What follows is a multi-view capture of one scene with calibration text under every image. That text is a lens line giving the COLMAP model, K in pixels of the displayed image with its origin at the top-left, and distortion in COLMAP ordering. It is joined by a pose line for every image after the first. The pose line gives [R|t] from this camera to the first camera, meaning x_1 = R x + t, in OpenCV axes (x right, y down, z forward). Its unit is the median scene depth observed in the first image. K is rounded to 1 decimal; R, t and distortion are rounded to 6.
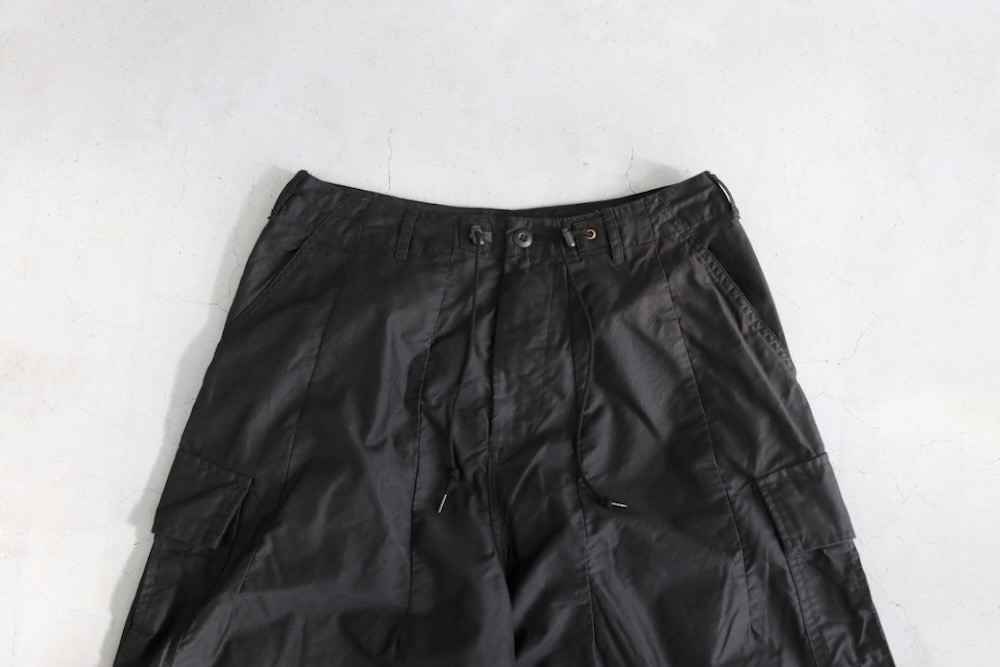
lens RADIAL K [[1300.5, 0, 504.1], [0, 1300.5, 332.3], [0, 0, 1]] dist [0.016600, 0.000000]
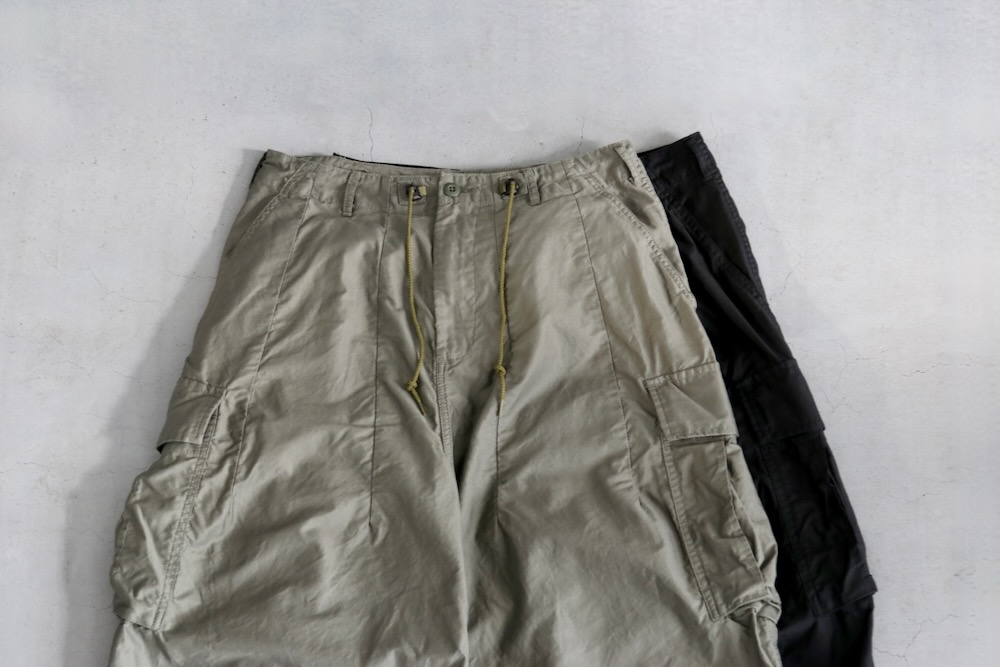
lens RADIAL K [[2598.2, 0, 495.3], [0, 2598.2, 330.3], [0, 0, 1]] dist [0.527622, 0.000000]
pose [[0.998657, -0.040919, 0.031773, -0.114472], [0.037881, 0.995135, 0.090942, -0.184043], [-0.035339, -0.089616, 0.995349, -1.563190]]
